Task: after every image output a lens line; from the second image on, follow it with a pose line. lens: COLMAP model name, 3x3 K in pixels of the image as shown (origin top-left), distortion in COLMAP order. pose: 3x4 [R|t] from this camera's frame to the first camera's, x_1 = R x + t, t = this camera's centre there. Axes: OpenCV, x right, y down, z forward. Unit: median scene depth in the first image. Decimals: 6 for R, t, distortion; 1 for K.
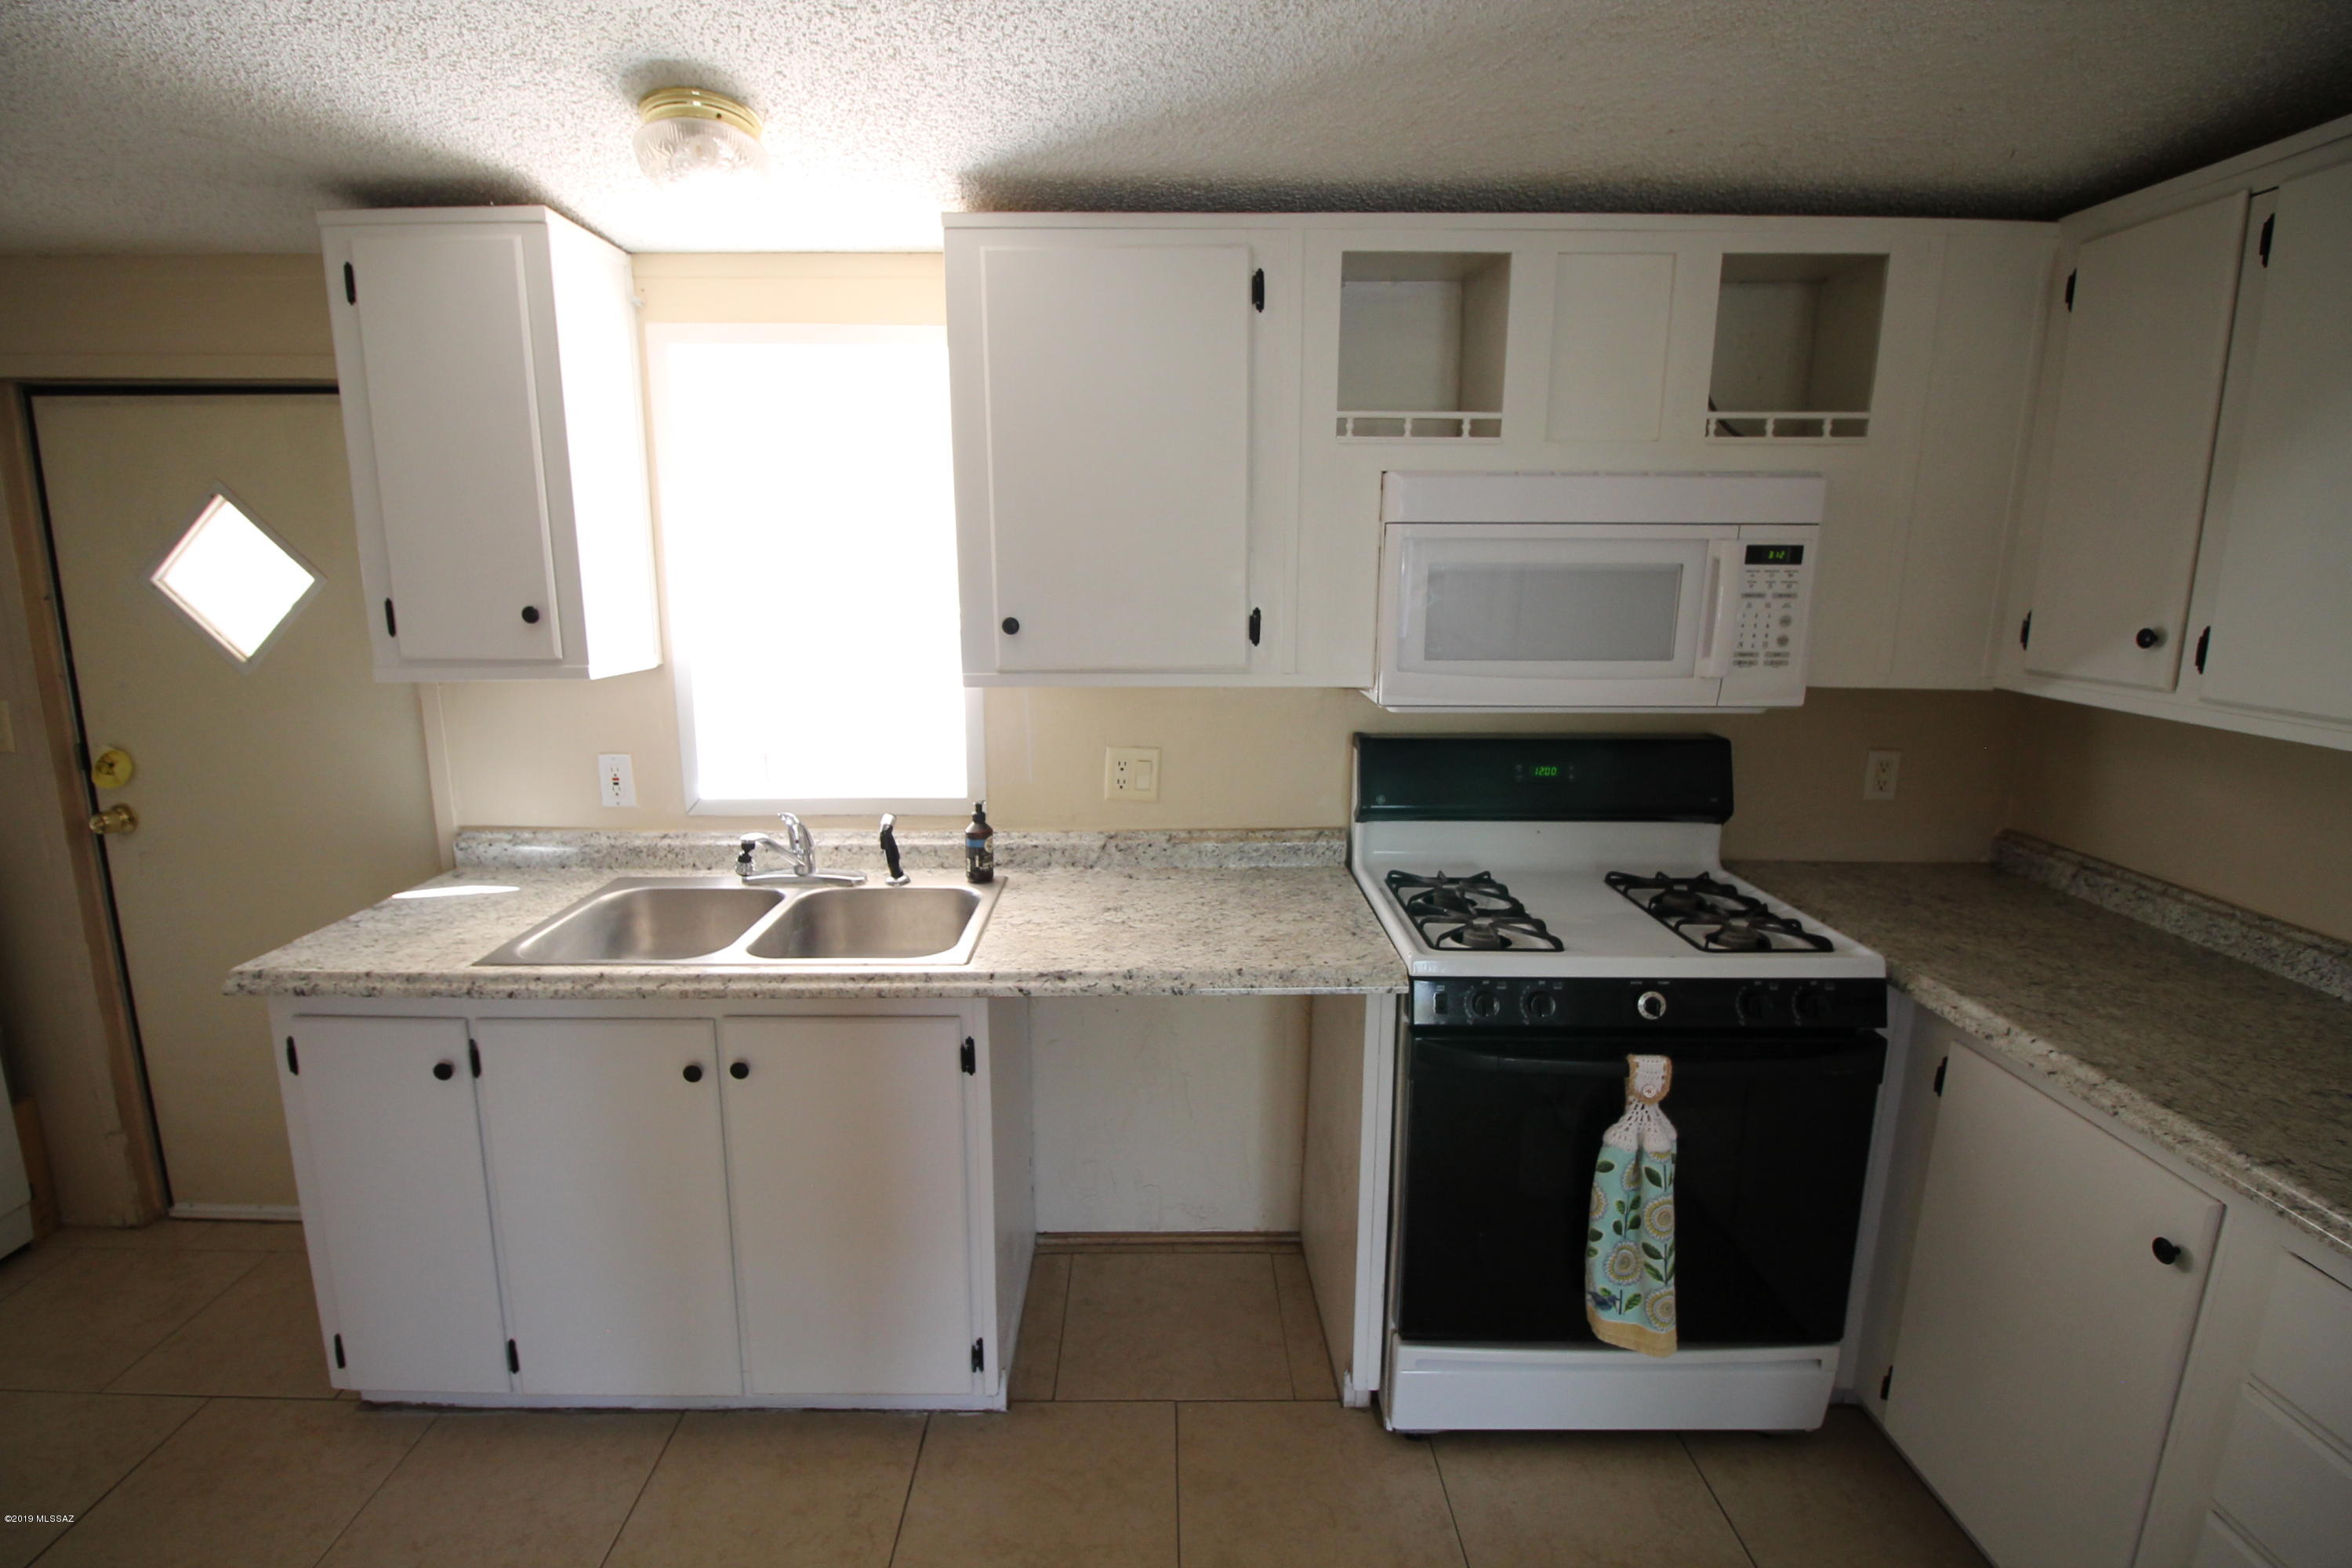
lens RADIAL K [[1100.0, 0, 1166.3], [0, 1100.0, 777.5], [0, 0, 1]] dist [-0.003934, -0.010952]
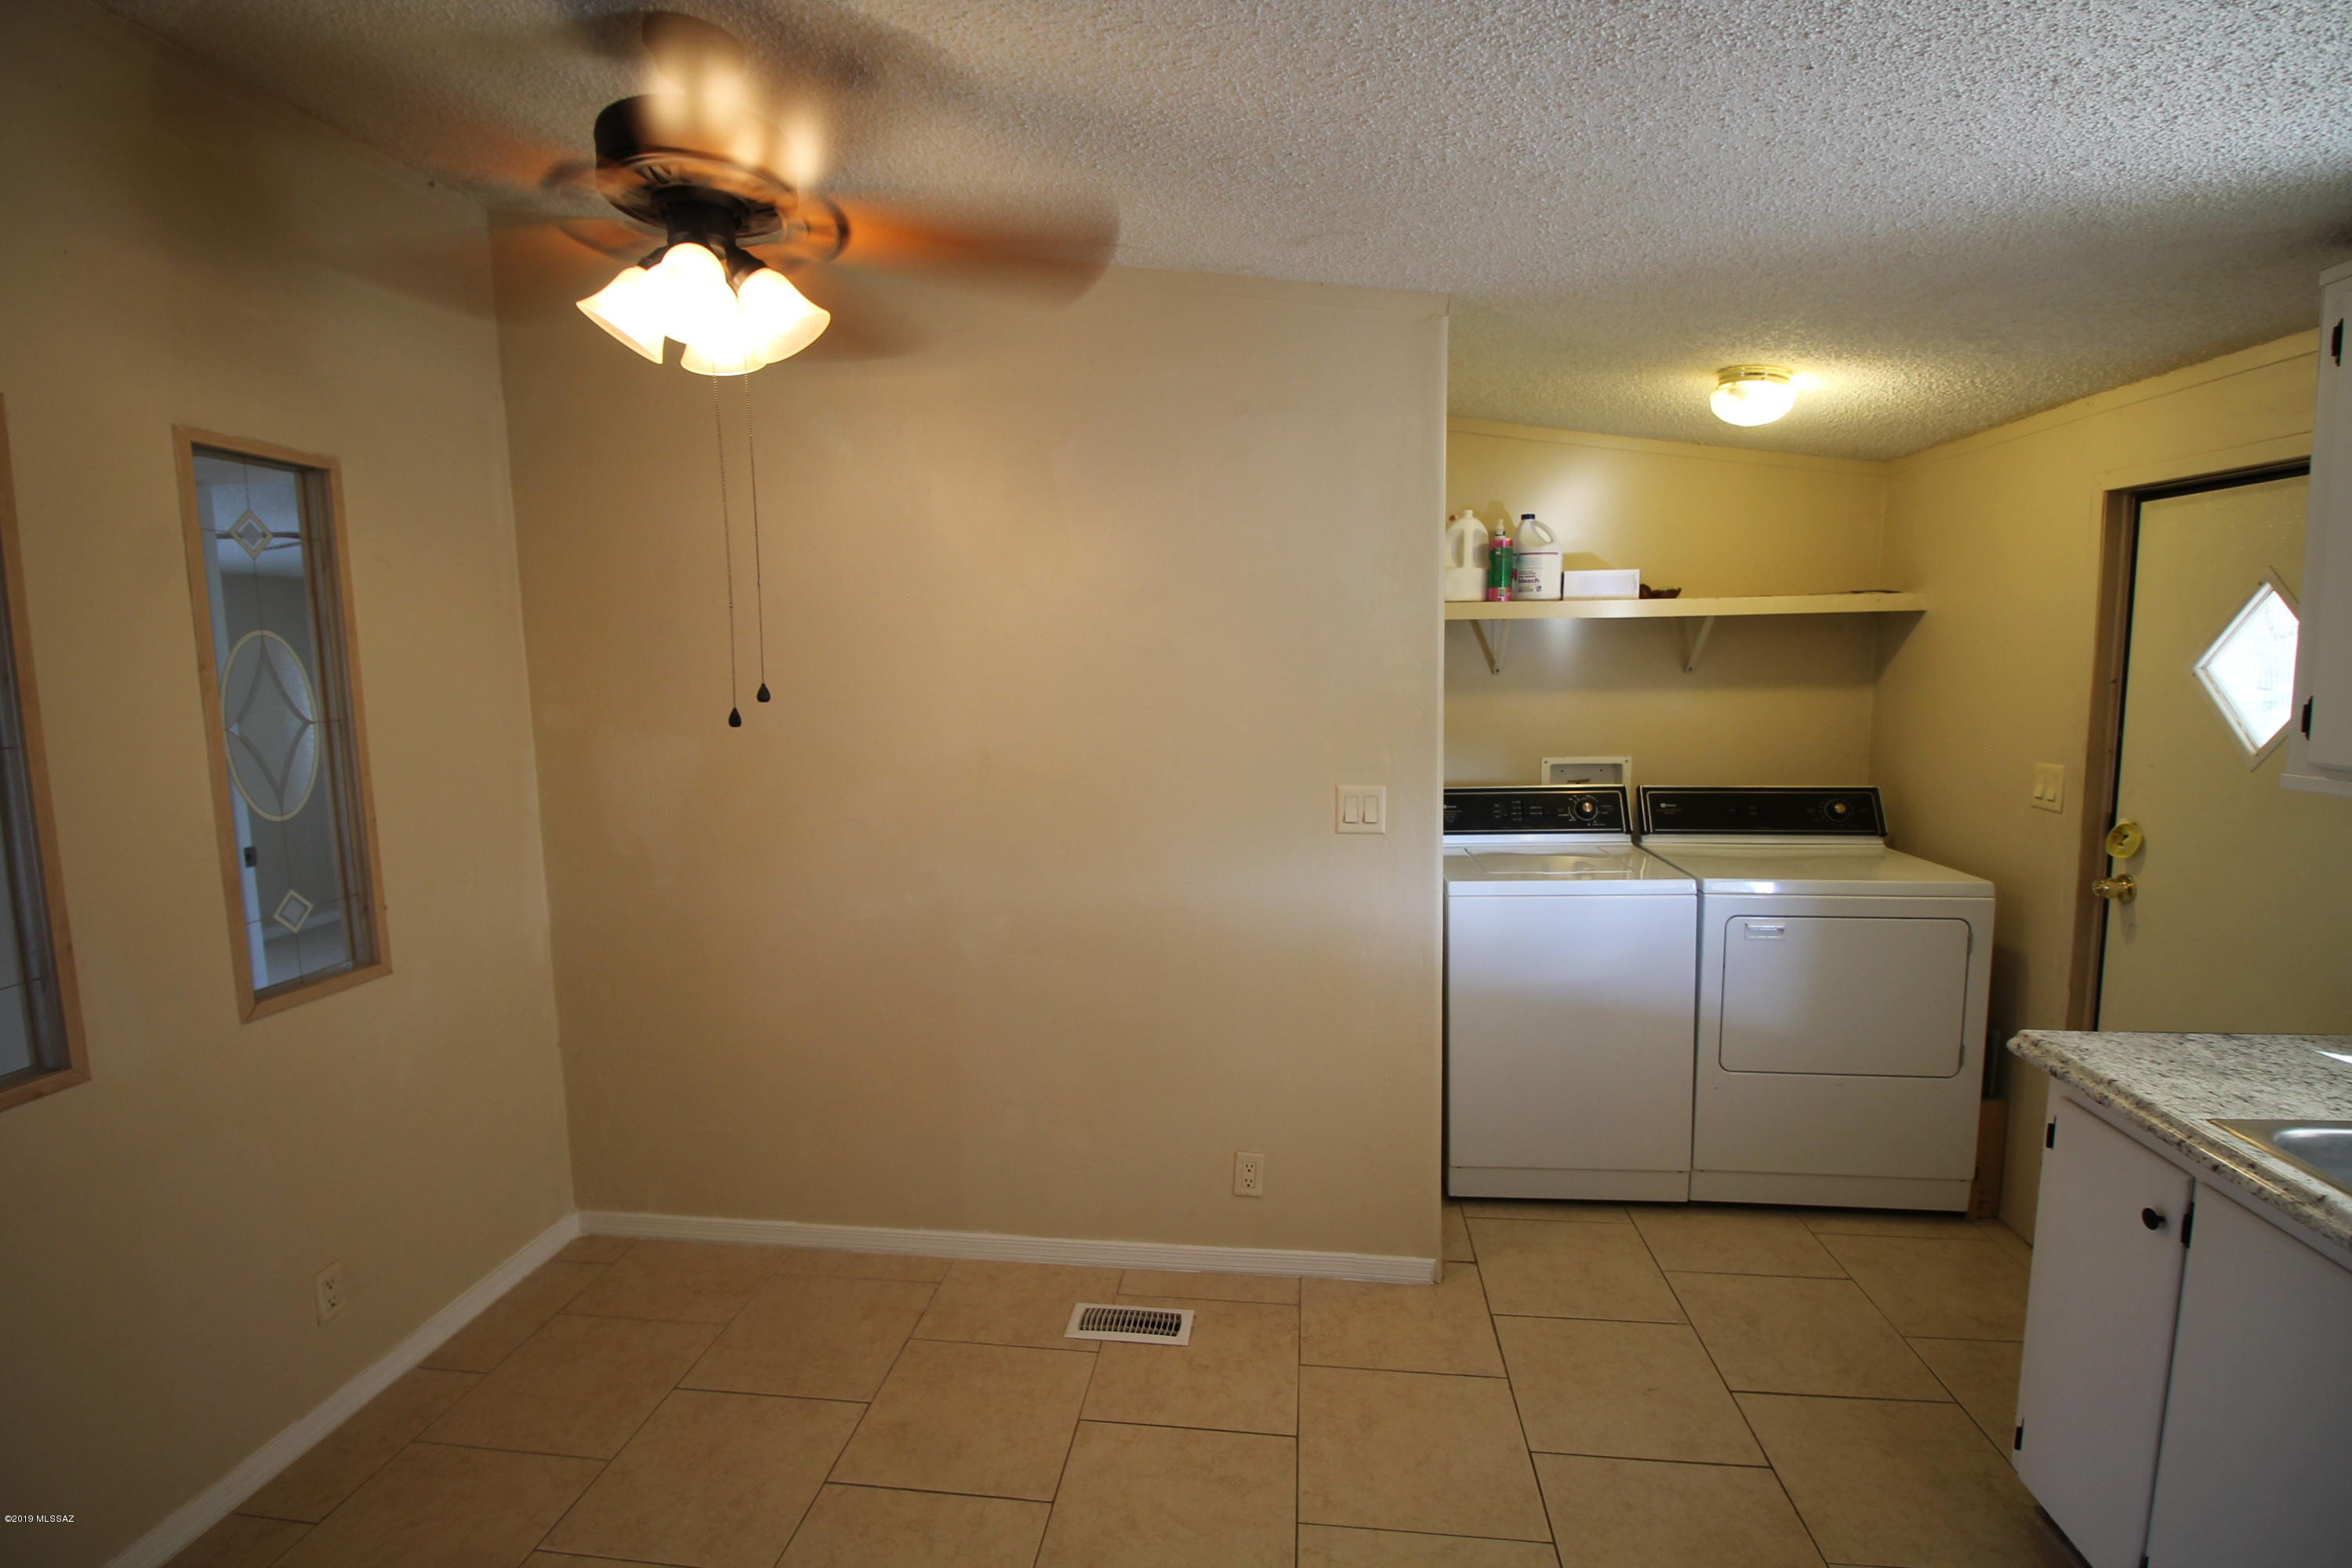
lens RADIAL K [[1100.0, 0, 1156.1], [0, 1100.0, 775.9], [0, 0, 1]] dist [-0.003934, -0.010952]
pose [[-0.149480, 0.106189, -0.983046, 0.276342], [-0.176515, 0.975380, 0.132202, -0.054767], [0.972881, 0.193283, -0.127056, 0.237977]]
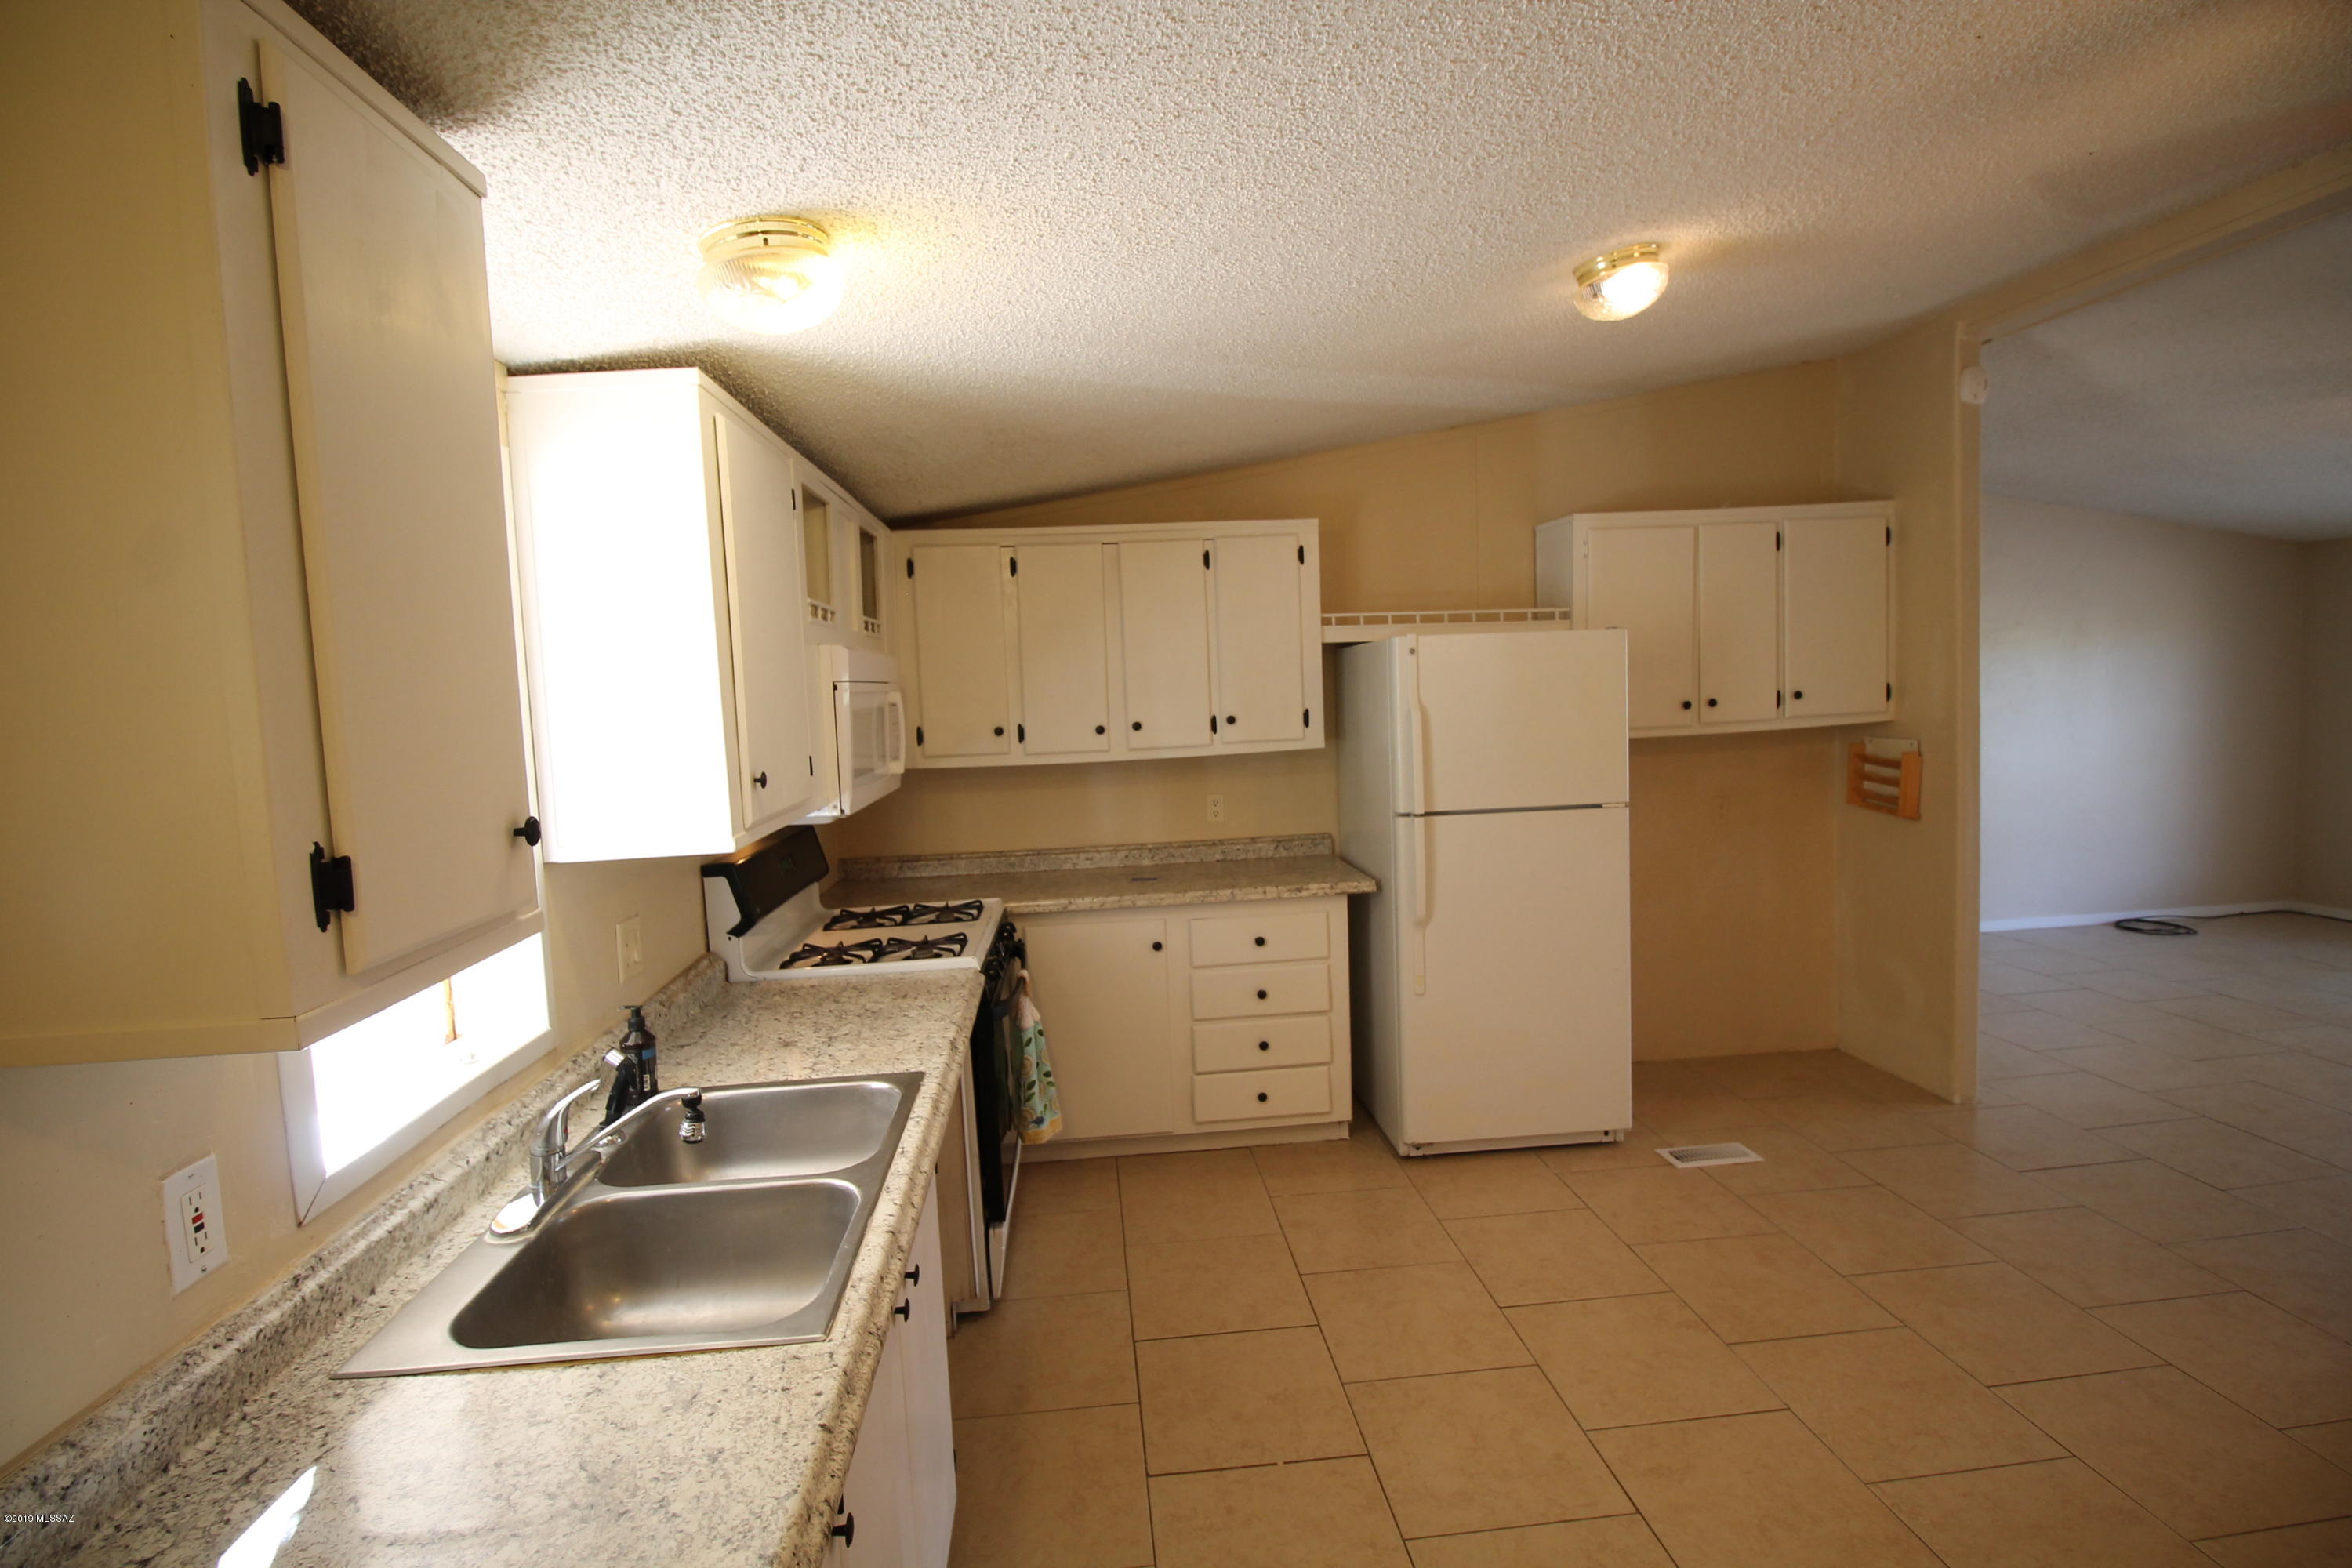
lens RADIAL K [[1100.0, 0, 1159.9], [0, 1100.0, 773.2], [0, 0, 1]] dist [-0.003934, -0.010952]
pose [[-0.075031, -0.078858, 0.994058, -1.192084], [0.236466, 0.967027, 0.094562, -0.156596], [-0.968738, 0.242156, -0.053910, 0.715890]]
